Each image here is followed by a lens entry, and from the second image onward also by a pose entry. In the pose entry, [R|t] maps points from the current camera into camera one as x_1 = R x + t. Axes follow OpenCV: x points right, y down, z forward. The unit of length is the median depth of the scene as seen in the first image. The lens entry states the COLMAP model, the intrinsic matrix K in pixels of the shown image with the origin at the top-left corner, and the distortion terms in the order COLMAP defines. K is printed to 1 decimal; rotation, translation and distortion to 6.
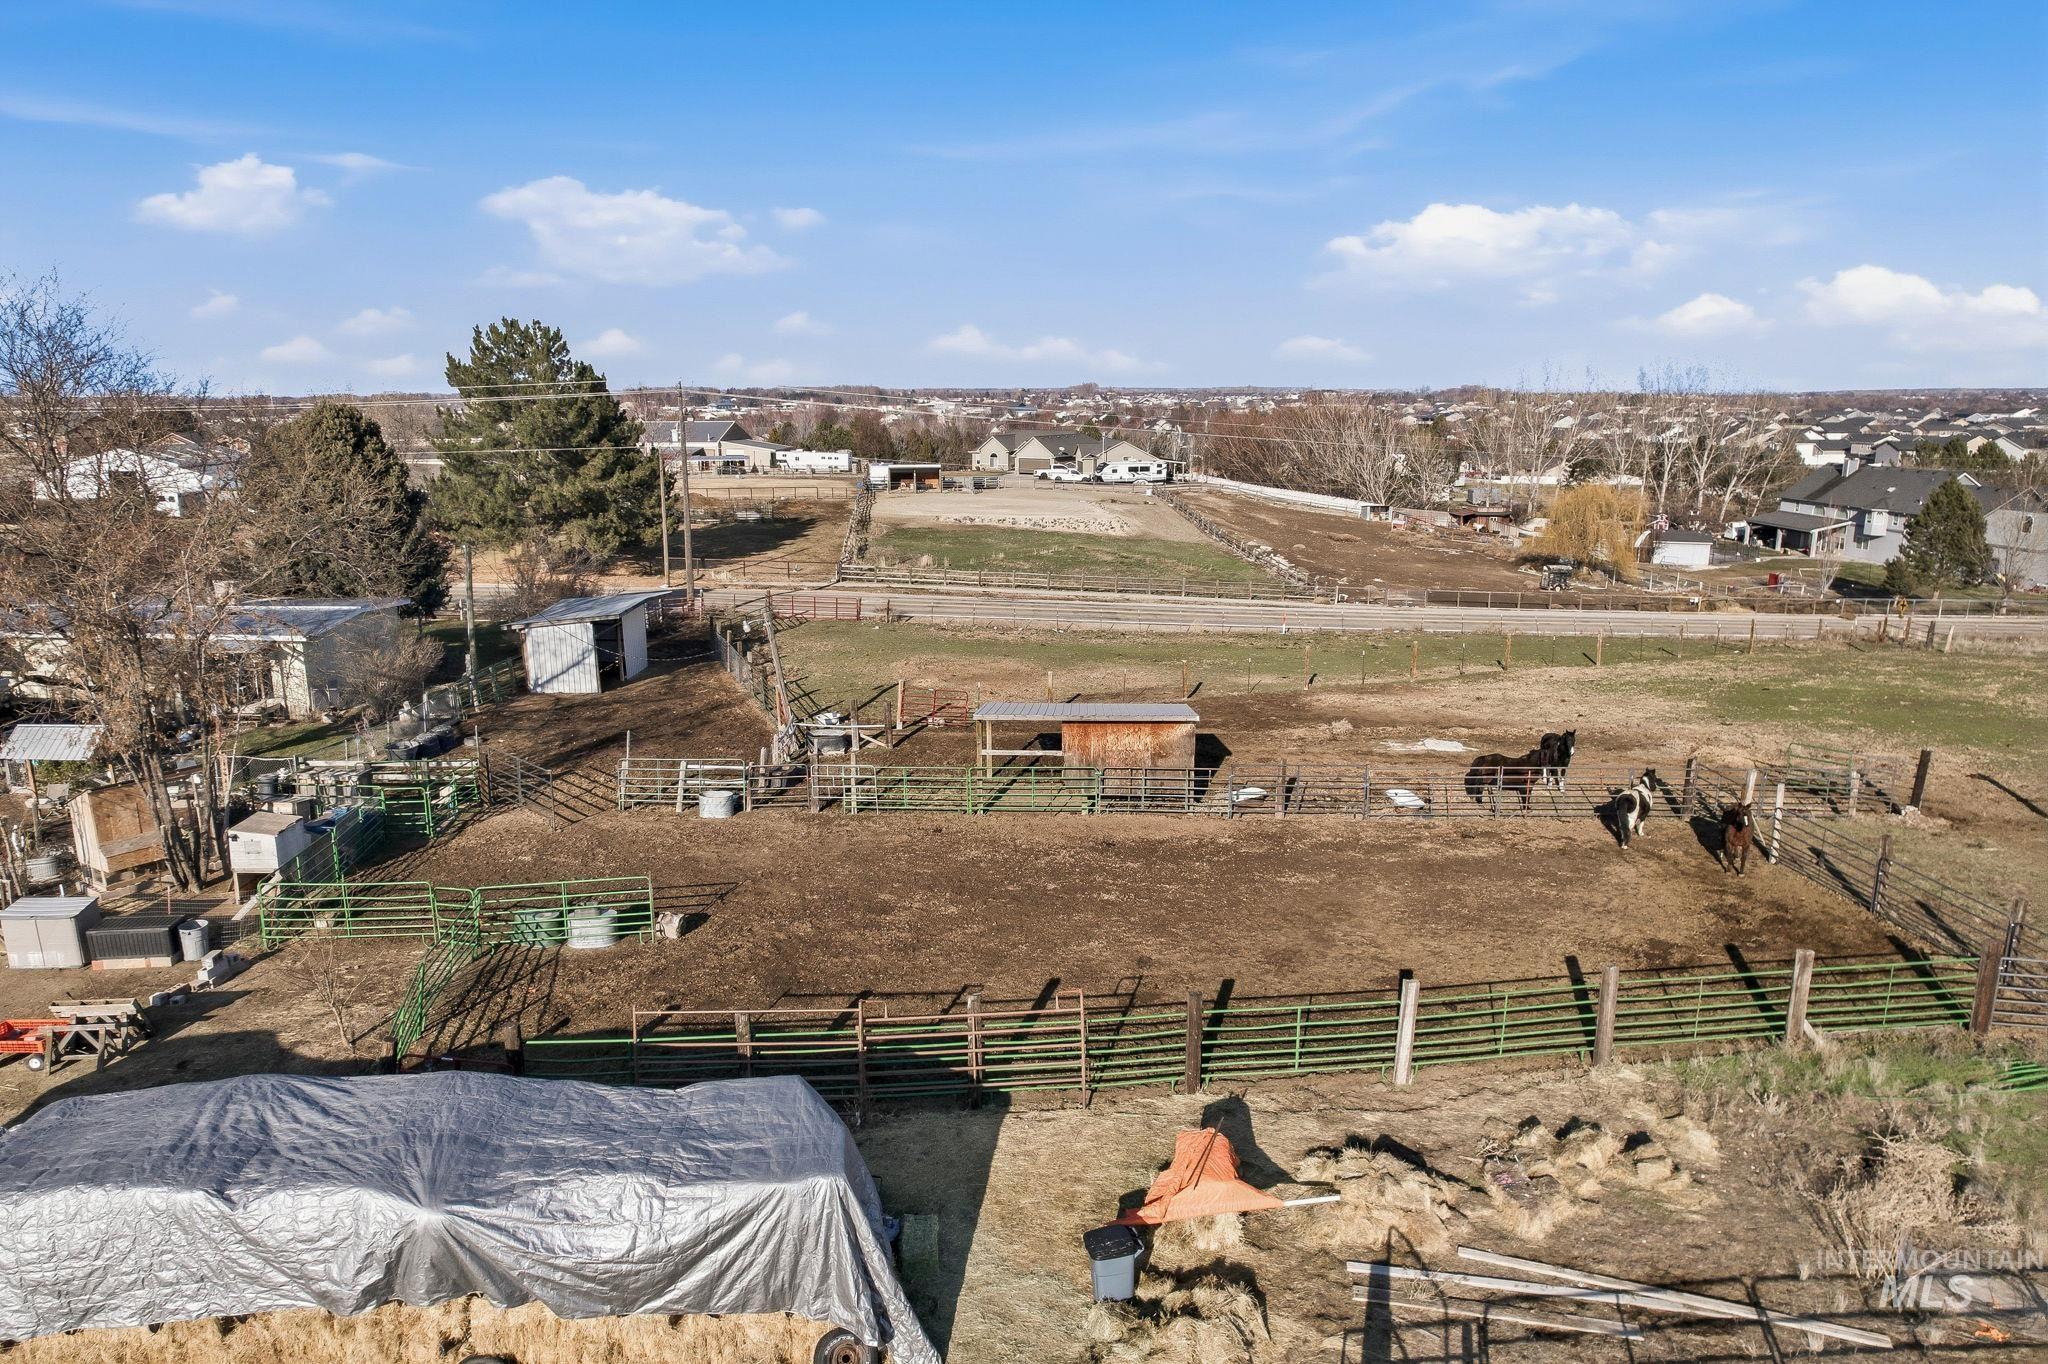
lens RADIAL K [[1311.9, 0, 1025.0], [0, 1311.9, 684.1], [0, 0, 1]] dist [-0.059364, 0.036012]
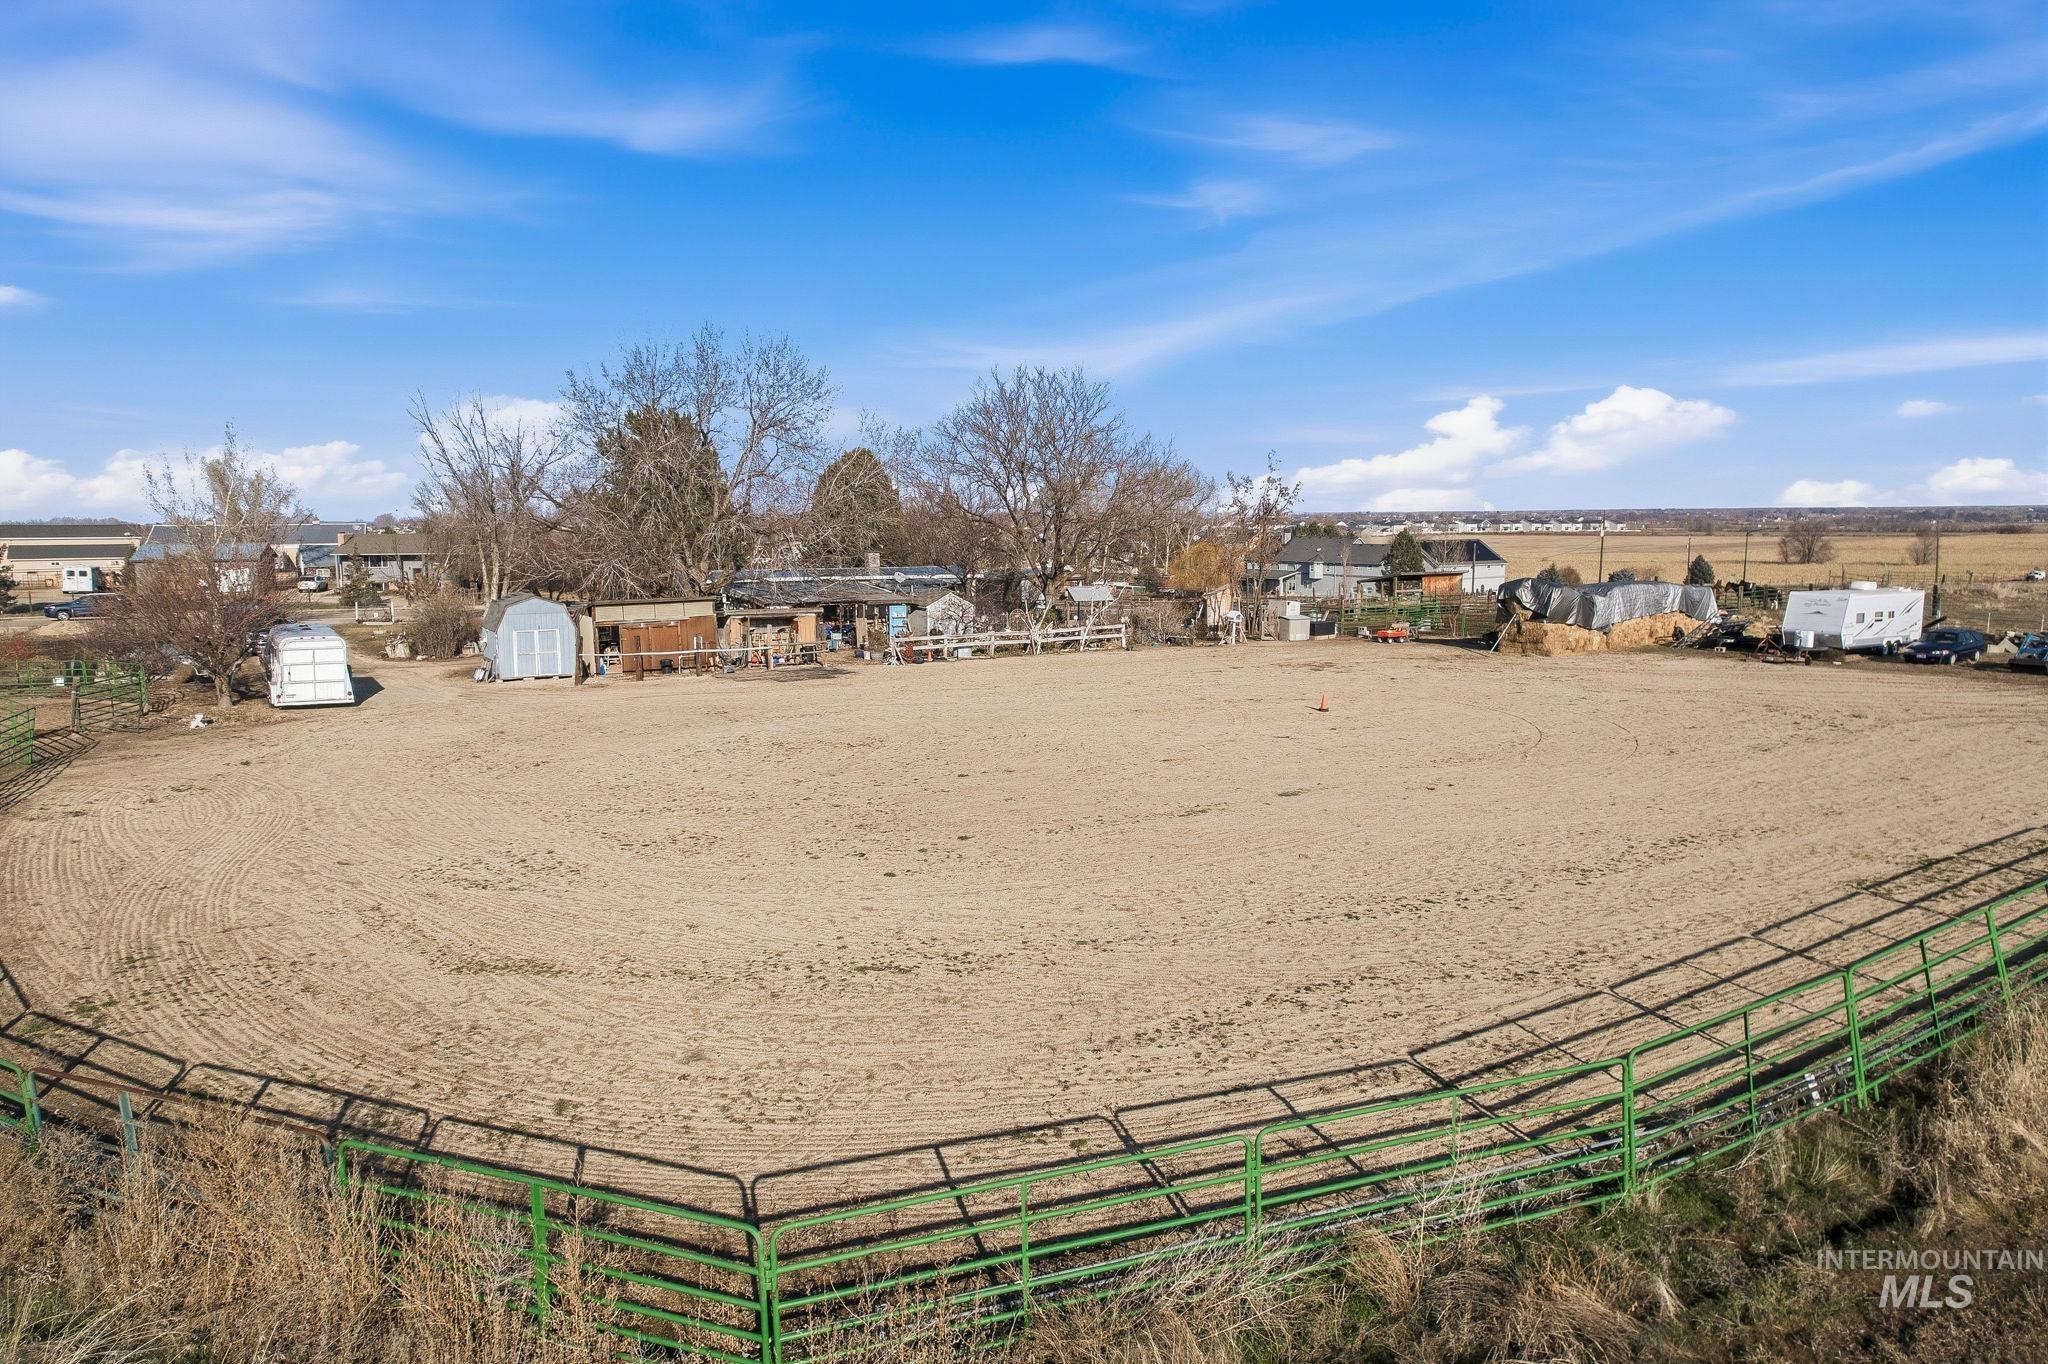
lens RADIAL K [[1311.9, 0, 1019.9], [0, 1311.9, 690.3], [0, 0, 1]] dist [-0.059364, 0.036012]
pose [[0.862004, -0.069198, 0.502156, -0.771451], [0.115103, 0.991482, -0.060957, 0.125594], [-0.493661, 0.110344, 0.862626, -0.285256]]
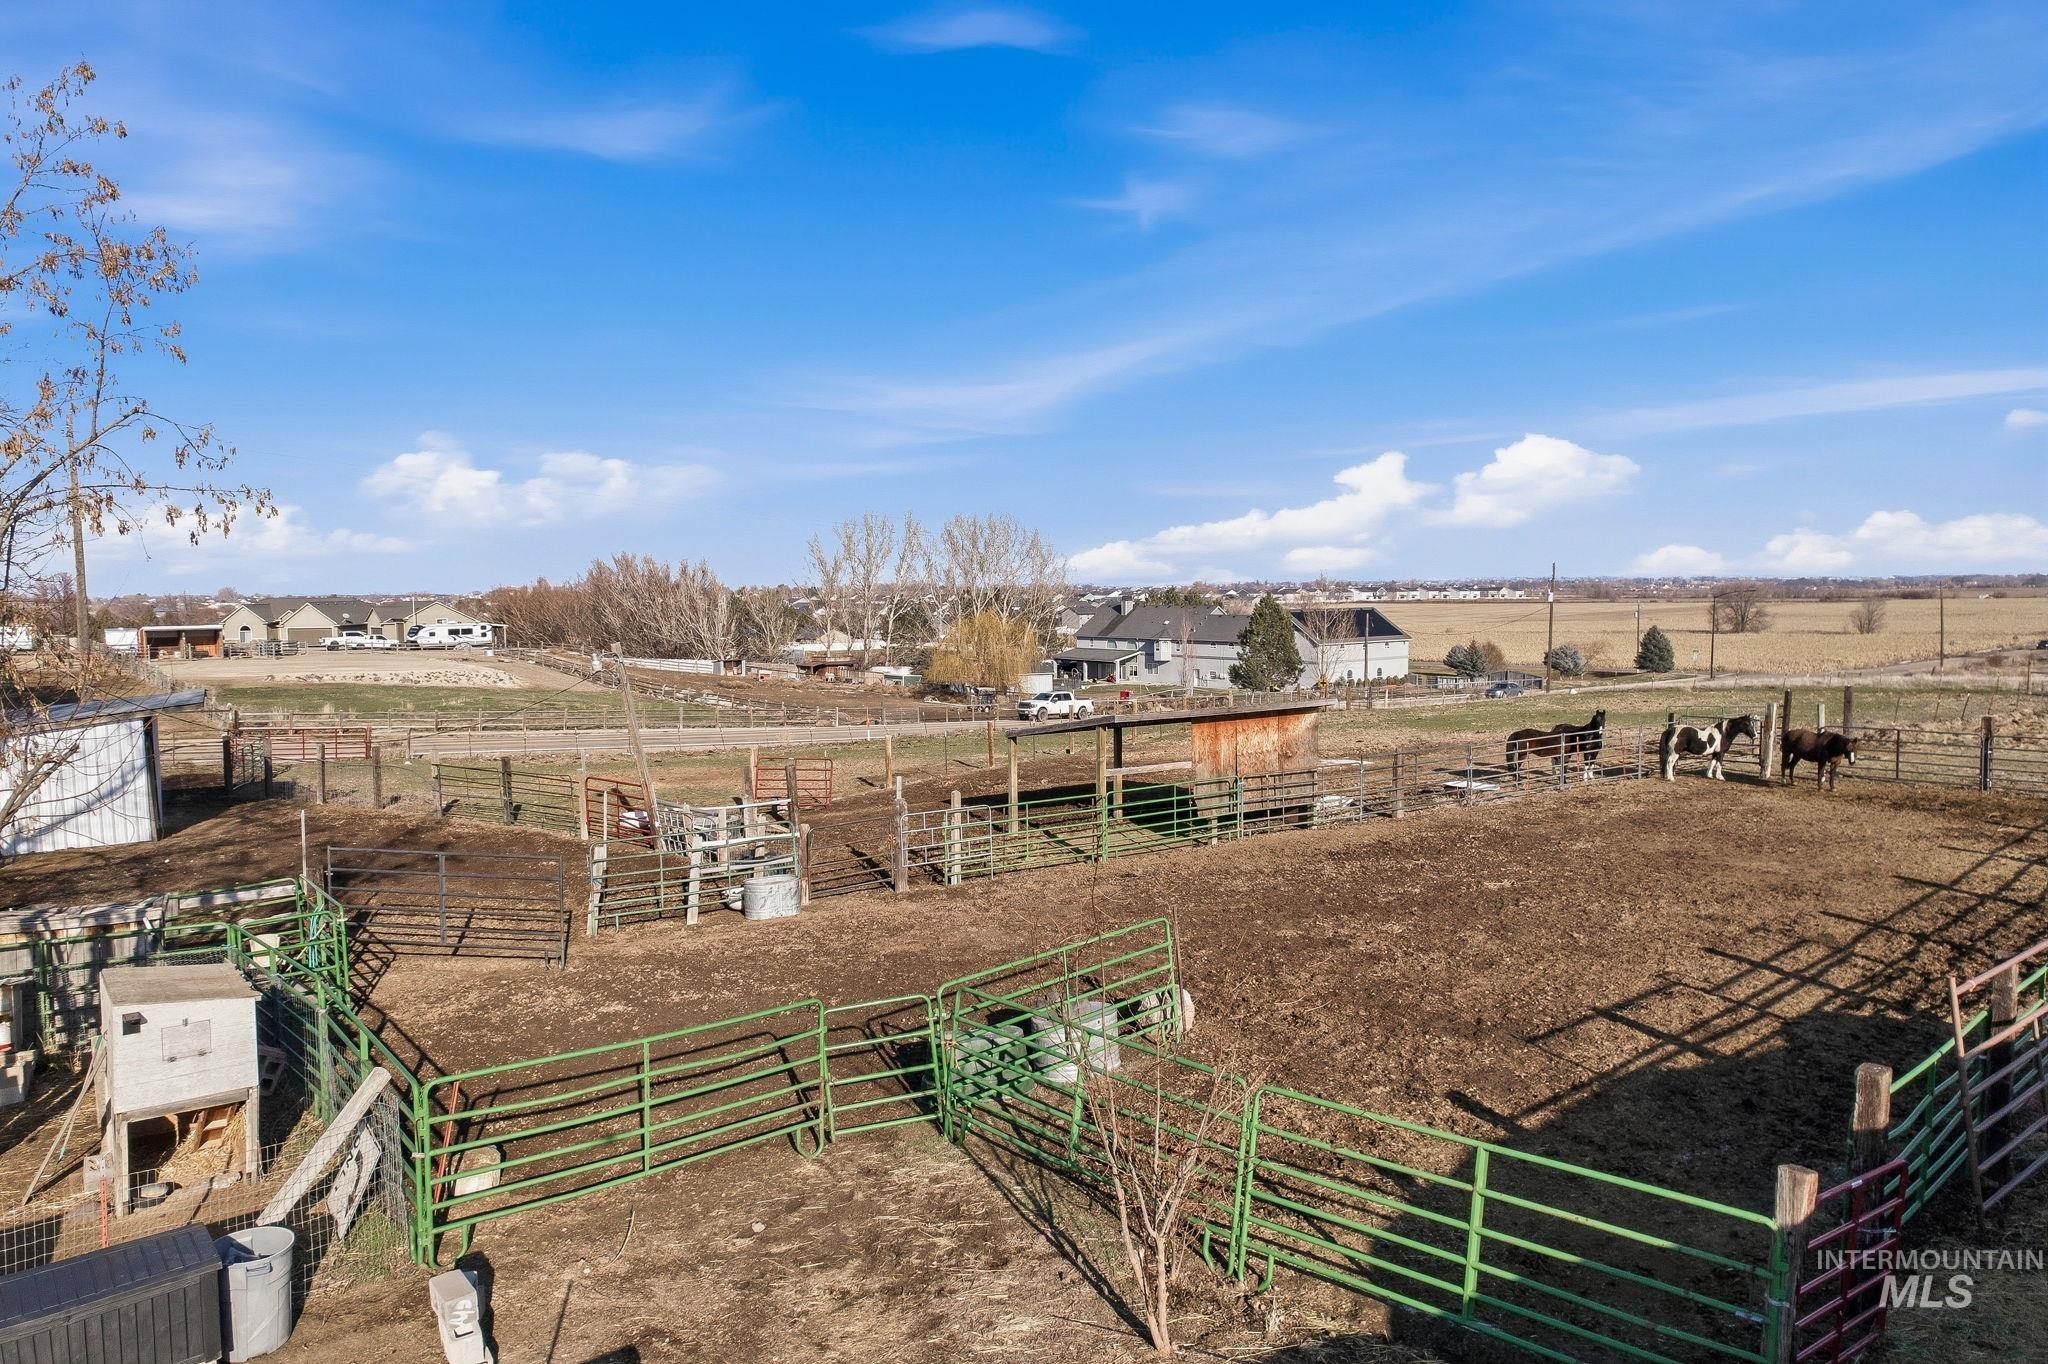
lens RADIAL K [[1311.9, 0, 1029.3], [0, 1311.9, 675.0], [0, 0, 1]] dist [-0.059364, 0.036012]
pose [[0.819862, -0.042796, 0.570959, -0.204983], [0.132342, 0.984363, -0.116253, 0.033110], [-0.557056, 0.170874, 0.812706, 0.180739]]
